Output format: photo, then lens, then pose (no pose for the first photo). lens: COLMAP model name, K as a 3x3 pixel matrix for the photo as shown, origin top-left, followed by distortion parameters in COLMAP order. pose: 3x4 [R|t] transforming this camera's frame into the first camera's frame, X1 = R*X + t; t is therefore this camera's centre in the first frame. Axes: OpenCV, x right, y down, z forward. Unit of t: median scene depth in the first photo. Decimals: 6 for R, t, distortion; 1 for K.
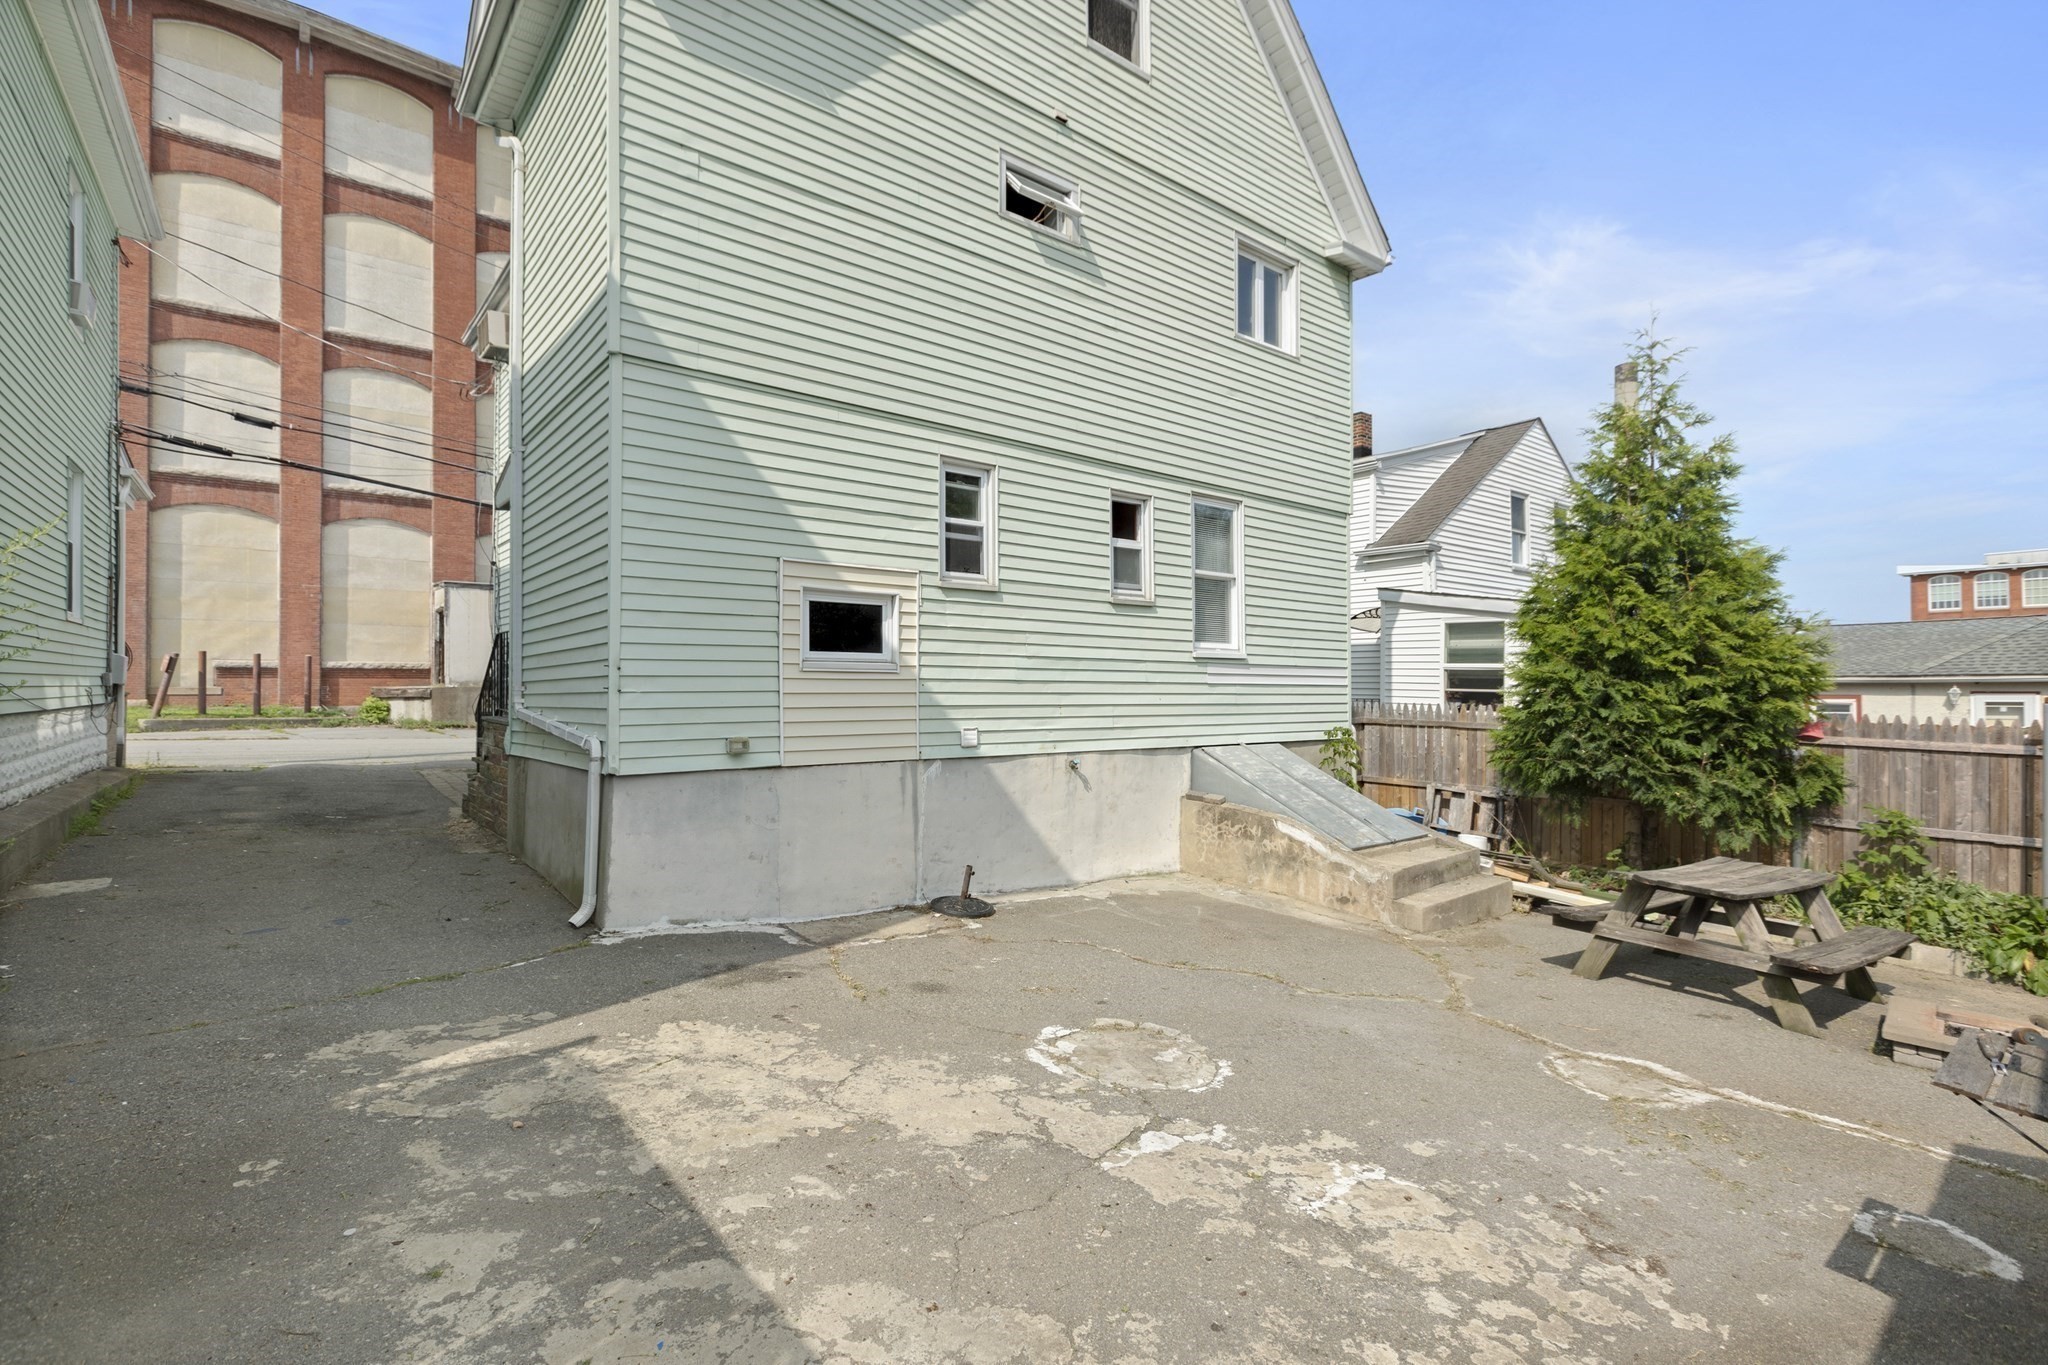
lens RADIAL K [[934.1, 0, 1035.2], [0, 934.1, 673.9], [0, 0, 1]] dist [-0.000038, 0.000493]
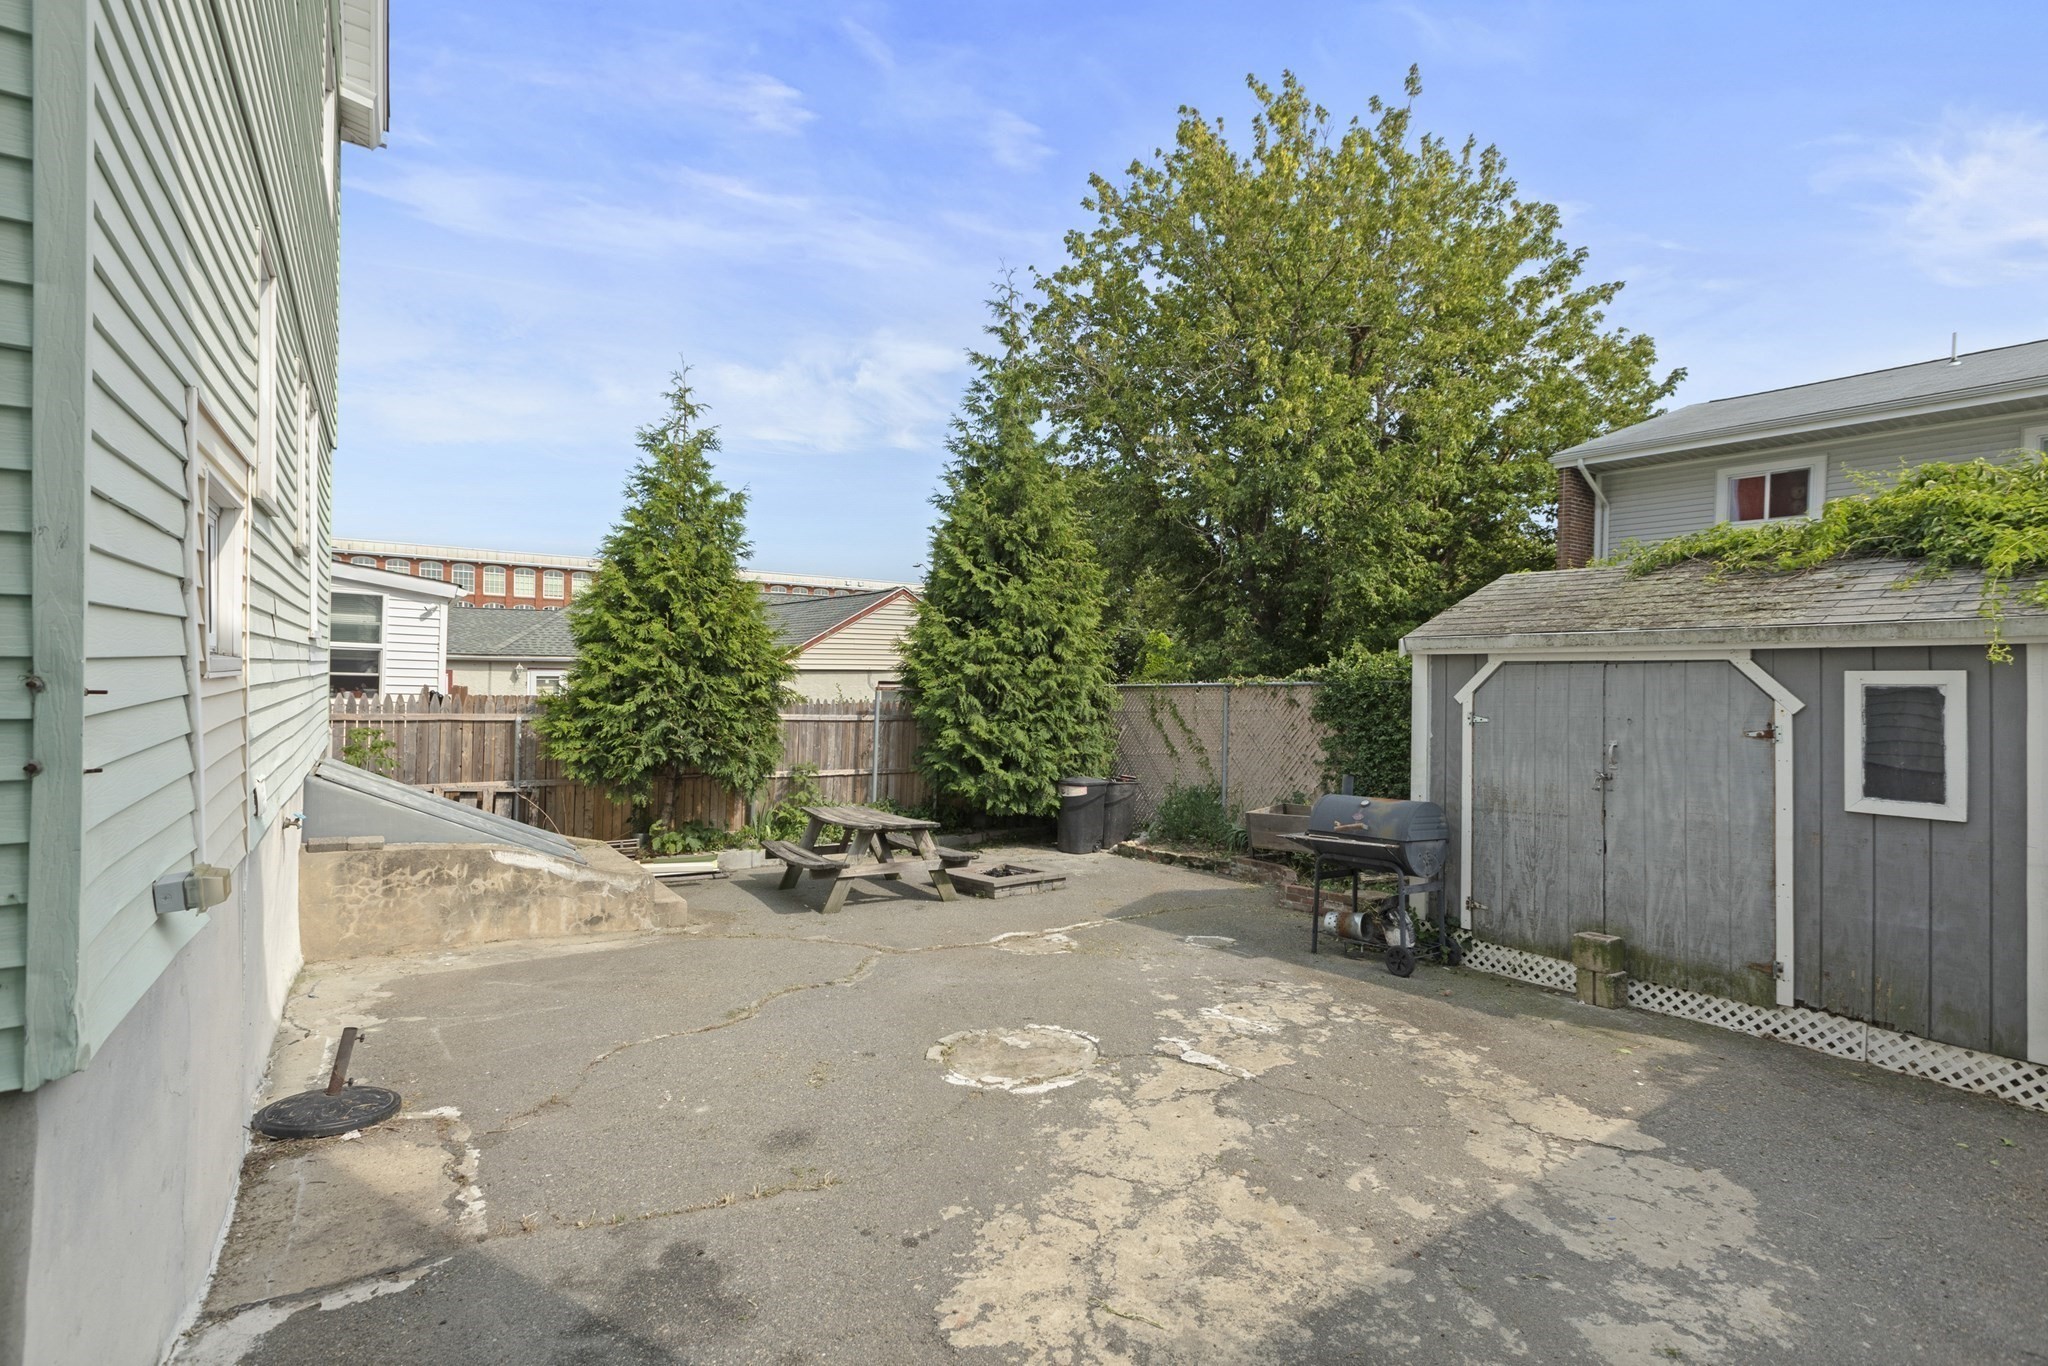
lens RADIAL K [[934.1, 0, 1020.7], [0, 934.1, 677.0], [0, 0, 1]] dist [-0.000038, 0.000493]
pose [[0.067984, -0.008446, 0.997651, -1.034439], [-0.037199, 0.999247, 0.010994, -0.036500], [-0.996993, -0.037859, 0.067618, 1.020212]]
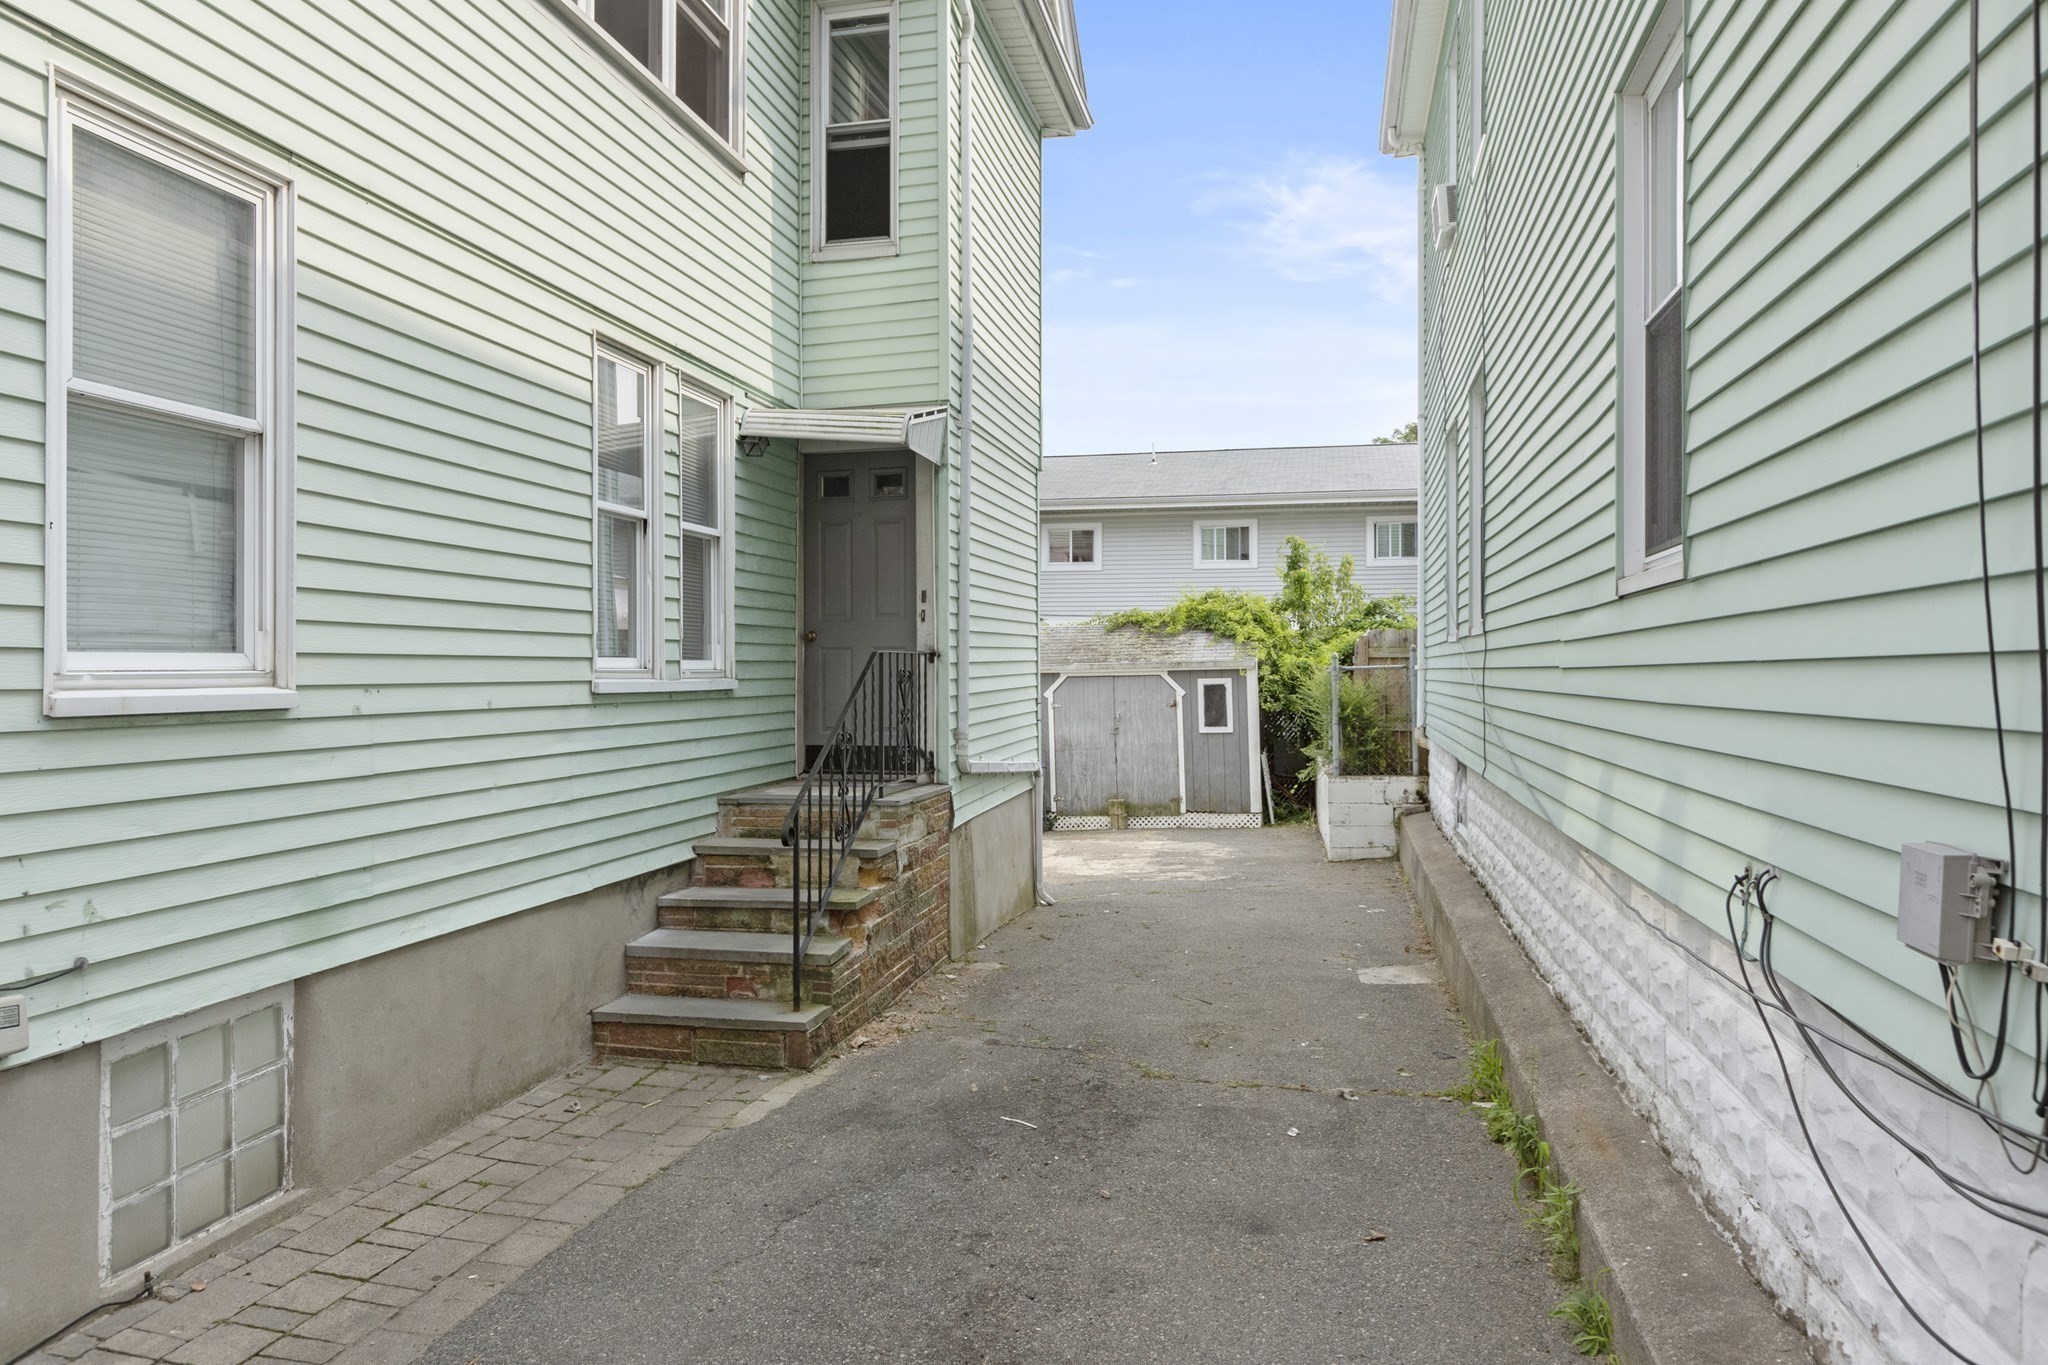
lens RADIAL K [[1354.0, 0, 1007.0], [0, 1354.0, 680.9], [0, 0, 1]] dist [0.006798, -0.004826]
pose [[-0.621486, -0.006751, 0.783396, -2.403051], [-0.006631, 0.999972, 0.003357, -0.064476], [-0.783397, -0.003108, -0.621513, 2.726663]]
